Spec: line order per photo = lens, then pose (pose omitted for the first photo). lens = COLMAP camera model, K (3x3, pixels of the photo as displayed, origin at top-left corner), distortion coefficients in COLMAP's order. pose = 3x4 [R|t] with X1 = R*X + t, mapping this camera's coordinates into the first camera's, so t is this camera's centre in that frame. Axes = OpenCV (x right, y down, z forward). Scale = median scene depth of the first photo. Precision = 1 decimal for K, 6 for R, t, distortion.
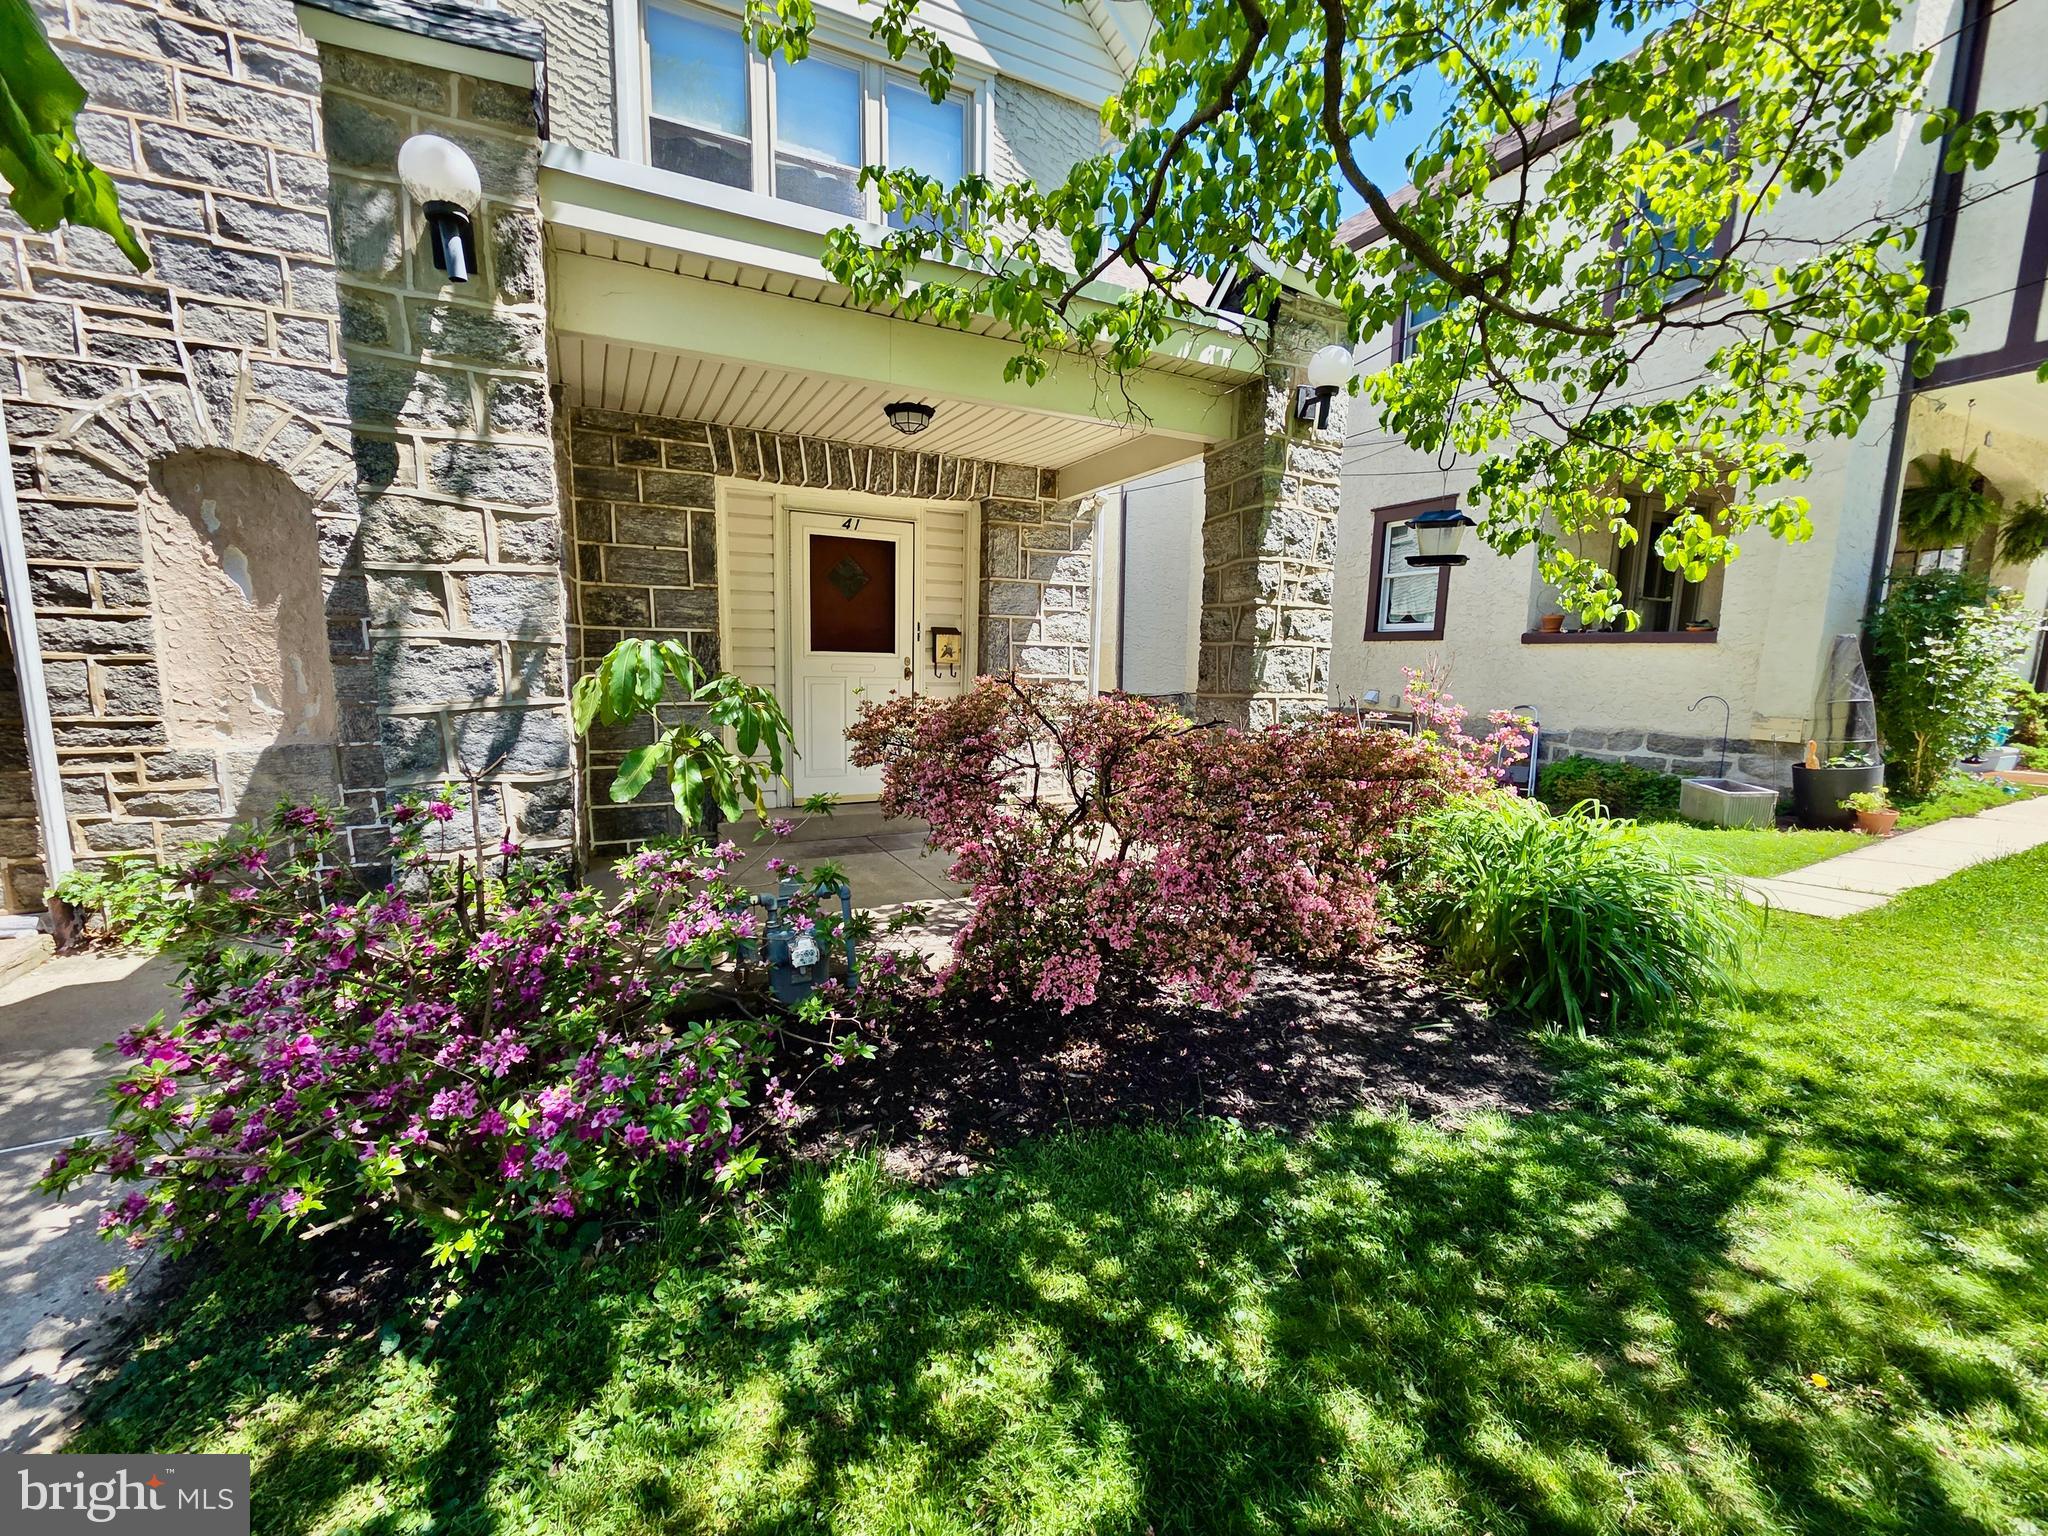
lens RADIAL K [[838.0, 0, 1015.5], [0, 838.0, 777.6], [0, 0, 1]] dist [0.001700, -0.002042]
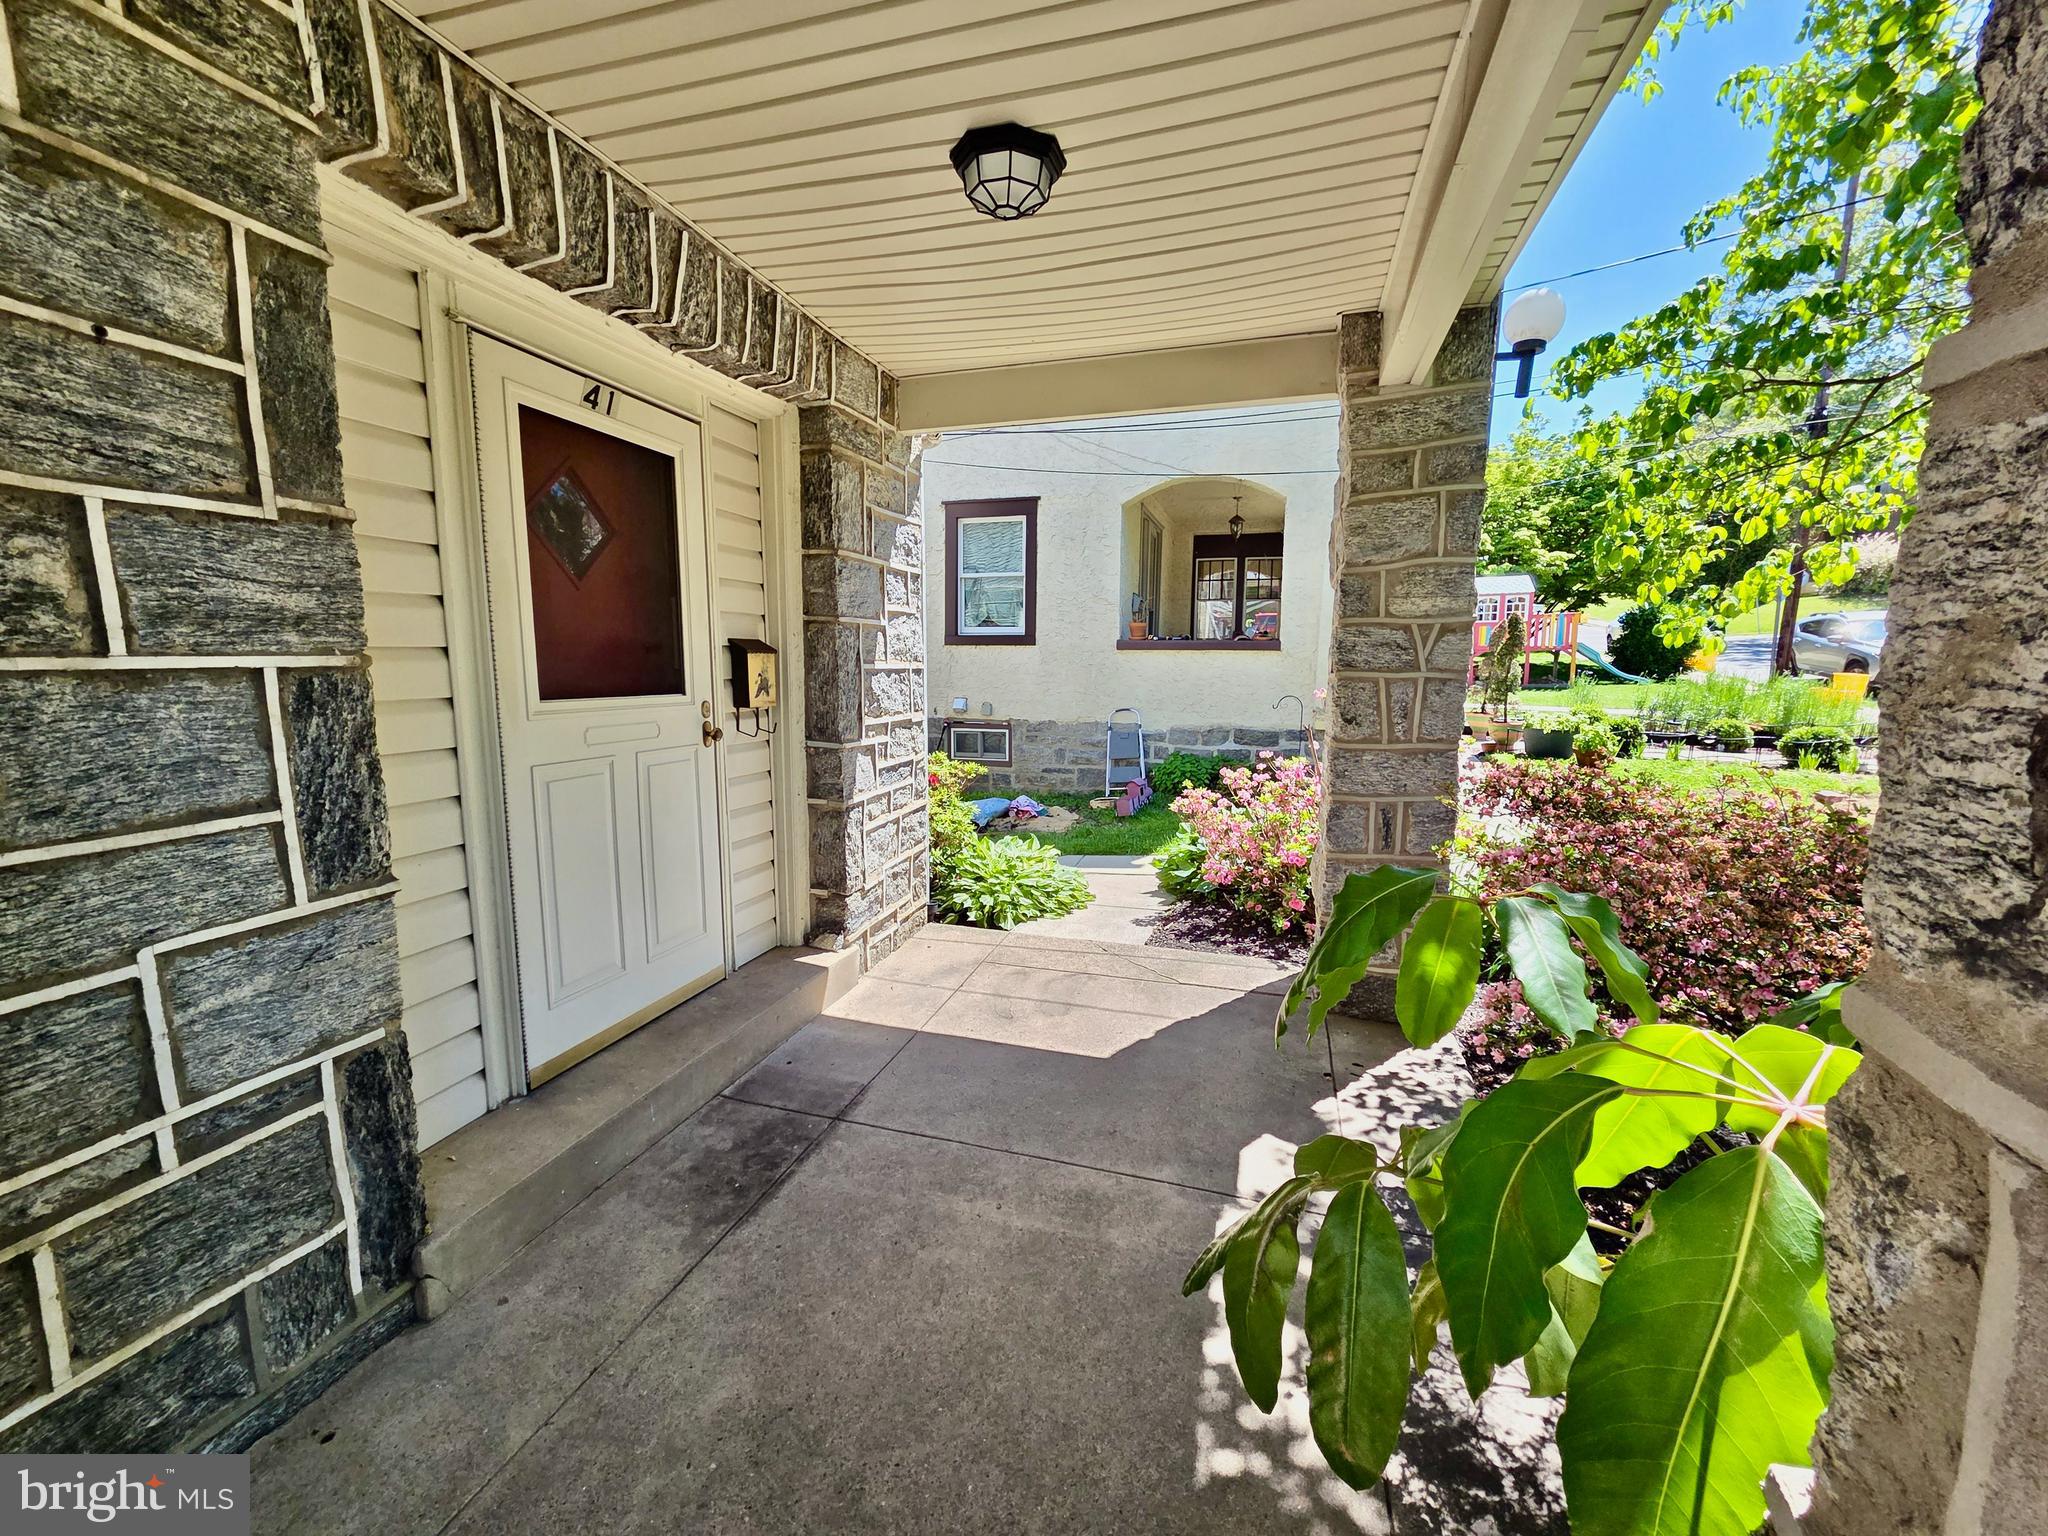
lens RADIAL K [[838.0, 0, 1015.5], [0, 838.0, 777.6], [0, 0, 1]] dist [0.001700, -0.002042]
pose [[0.698625, -0.114722, 0.706231, -0.353275], [0.107497, 0.992688, 0.054916, -0.106463], [-0.707367, 0.037552, 0.705848, 0.528126]]
